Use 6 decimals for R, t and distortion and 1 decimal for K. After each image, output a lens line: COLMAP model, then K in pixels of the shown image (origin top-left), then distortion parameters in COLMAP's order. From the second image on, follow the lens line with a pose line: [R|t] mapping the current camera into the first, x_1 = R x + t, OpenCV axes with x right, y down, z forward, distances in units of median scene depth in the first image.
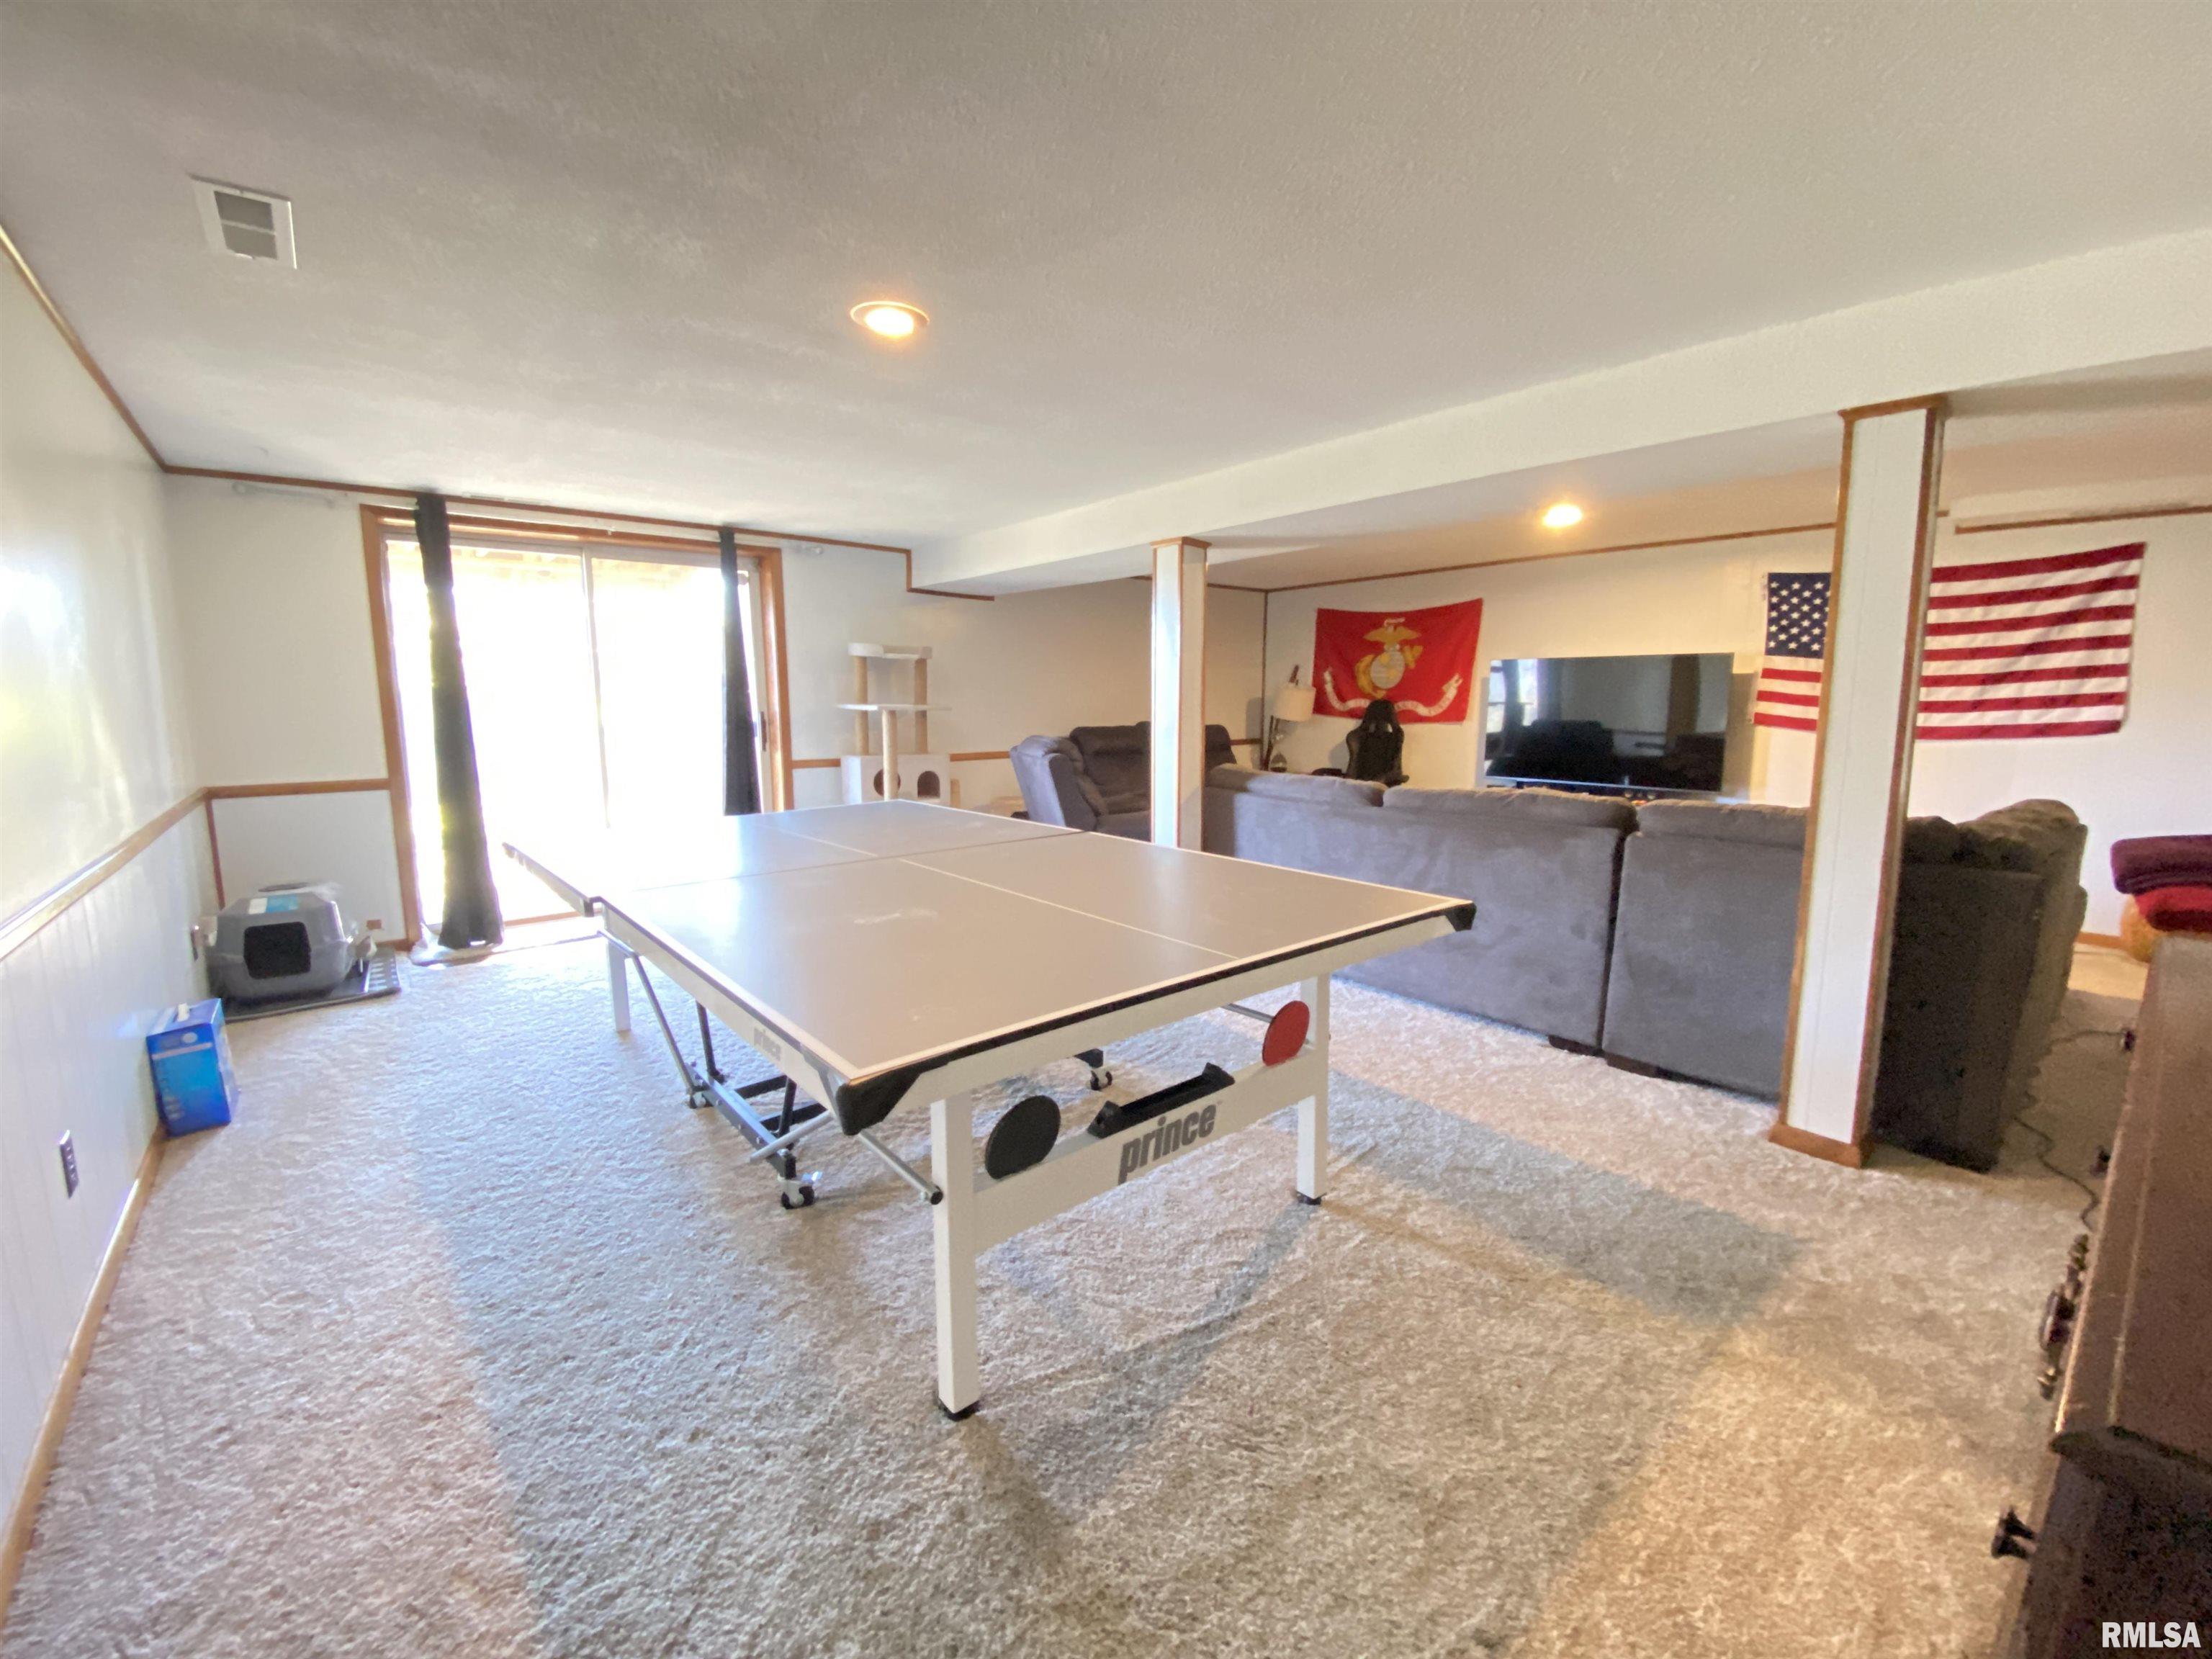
lens RADIAL K [[905.7, 0, 1108.9], [0, 905.7, 821.0], [0, 0, 1]] dist [-0.003354, -0.000506]
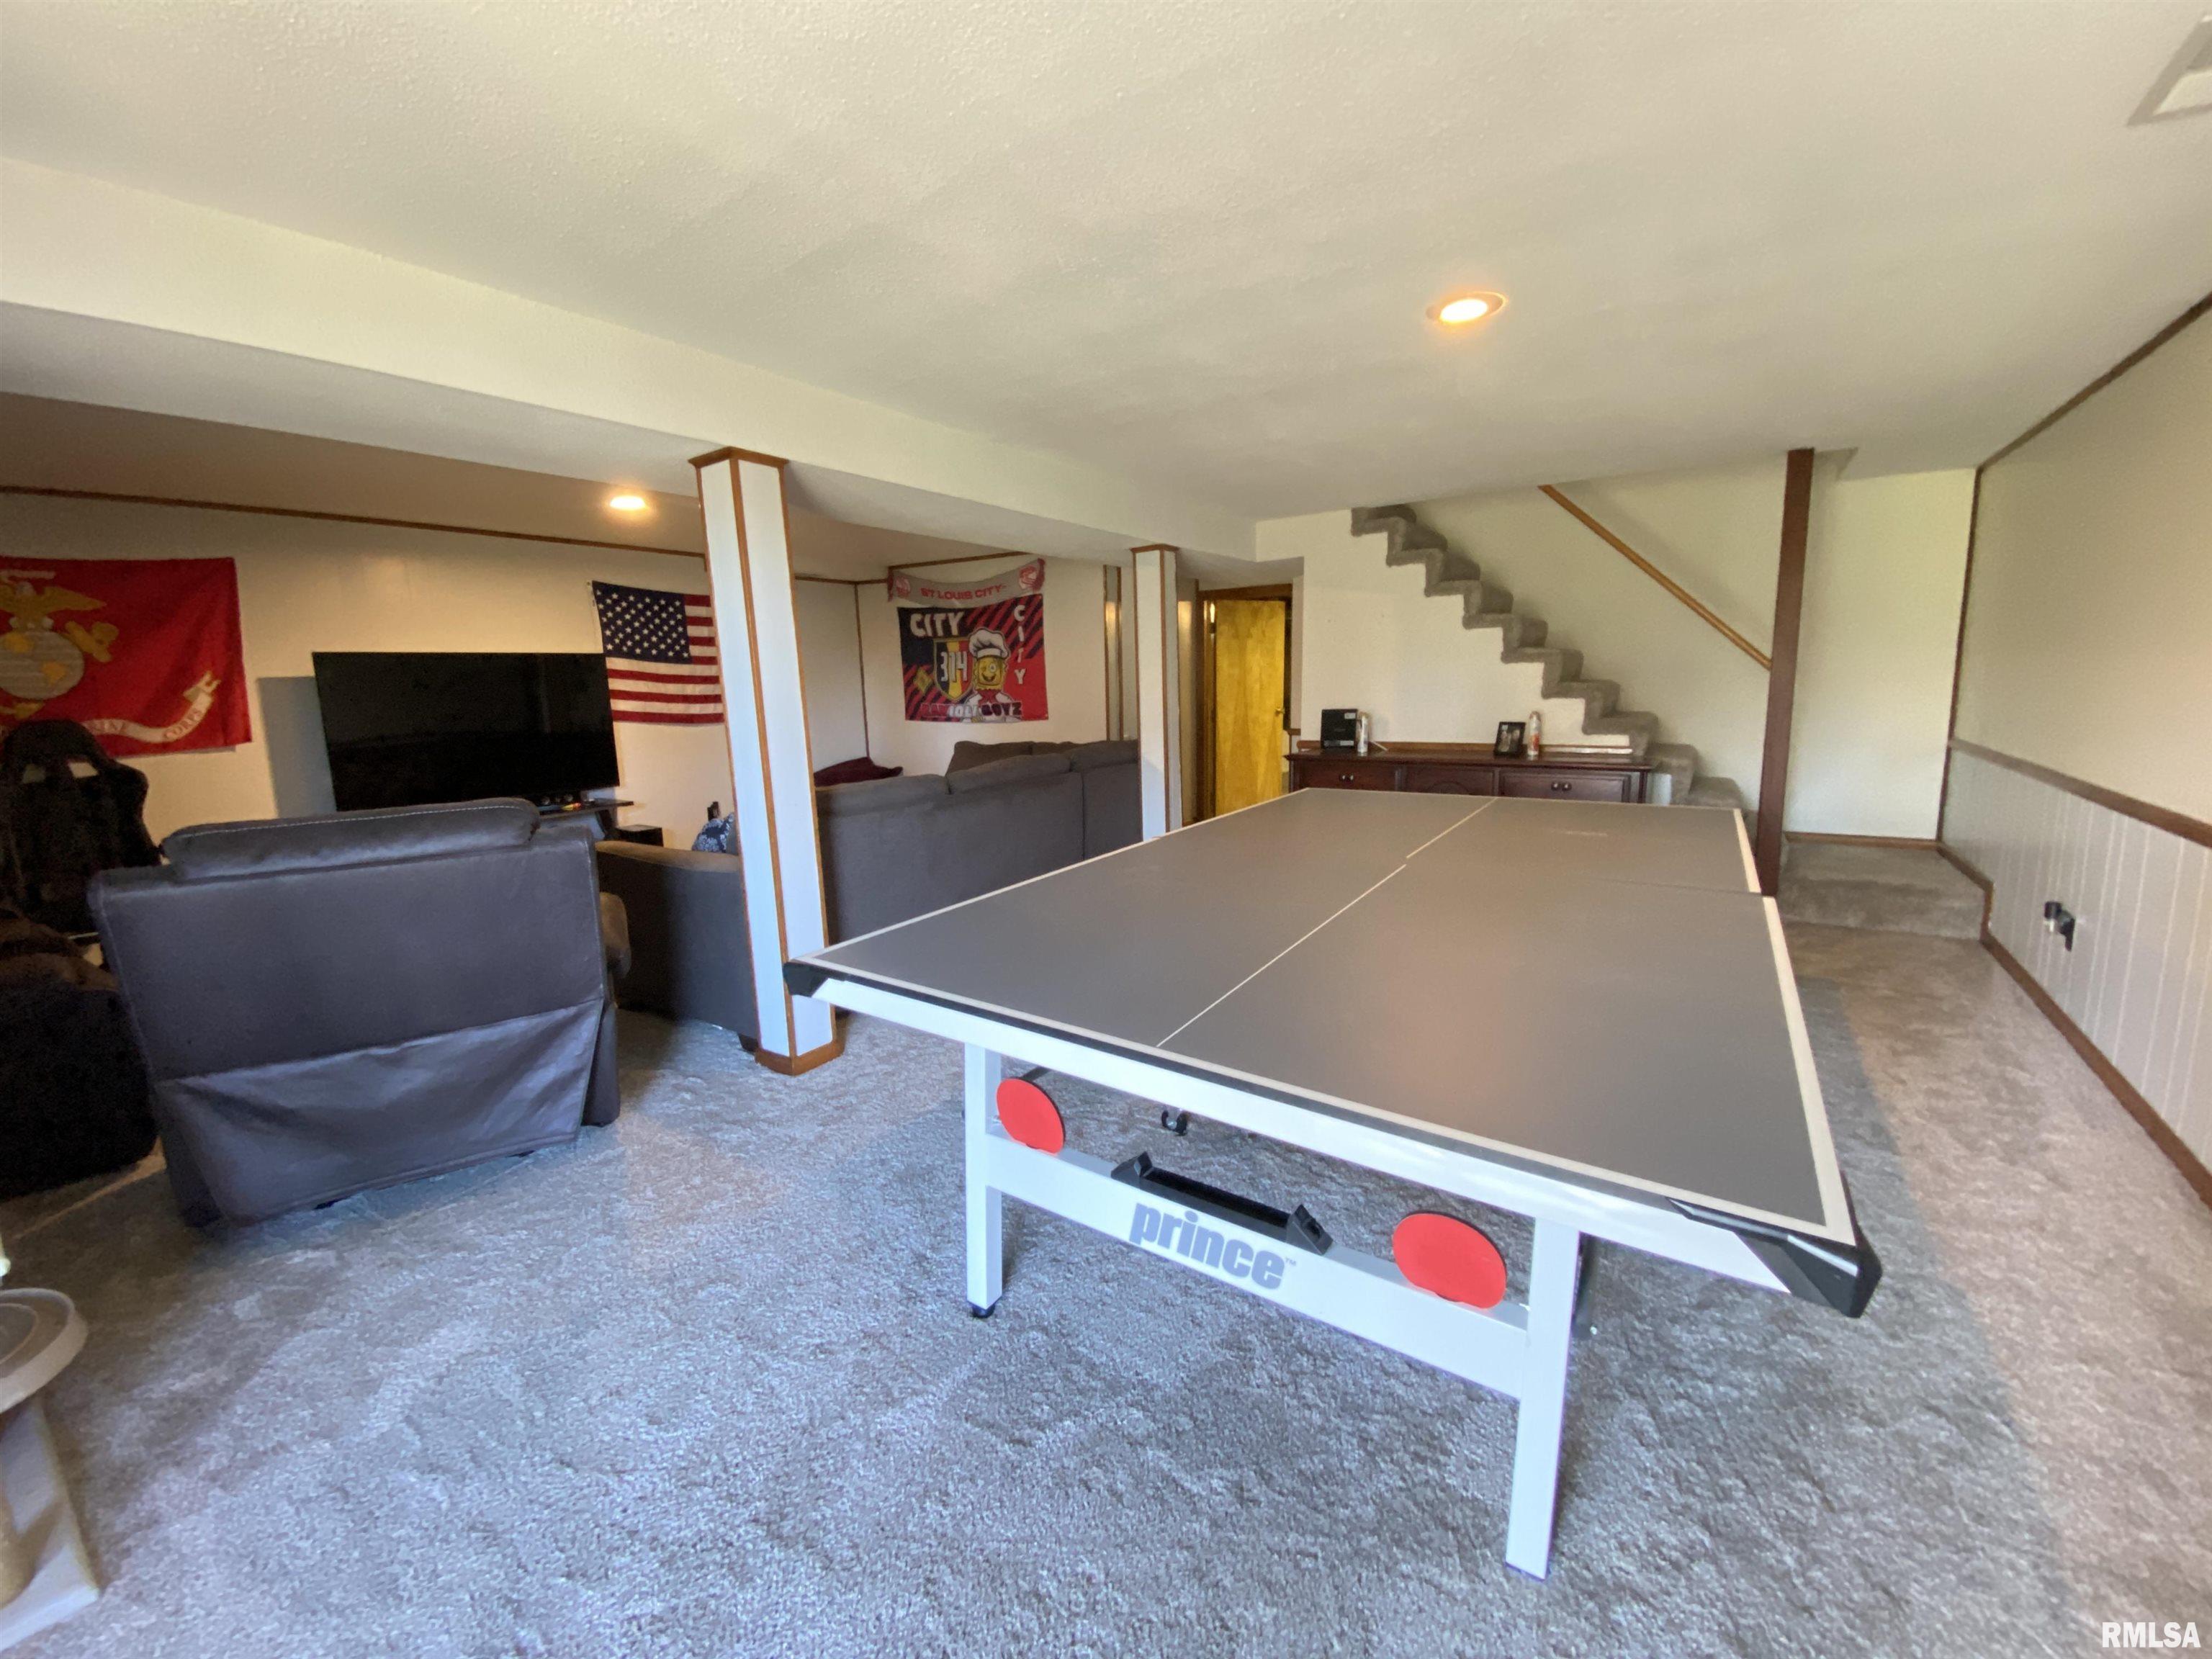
lens RADIAL K [[905.7, 0, 1109.1], [0, 905.7, 821.4], [0, 0, 1]] dist [-0.003354, -0.000506]
pose [[-0.270352, -0.153233, 0.950489, -0.396020], [0.148765, 0.968747, 0.198491, -0.089974], [-0.951199, 0.195062, -0.239107, 0.552722]]
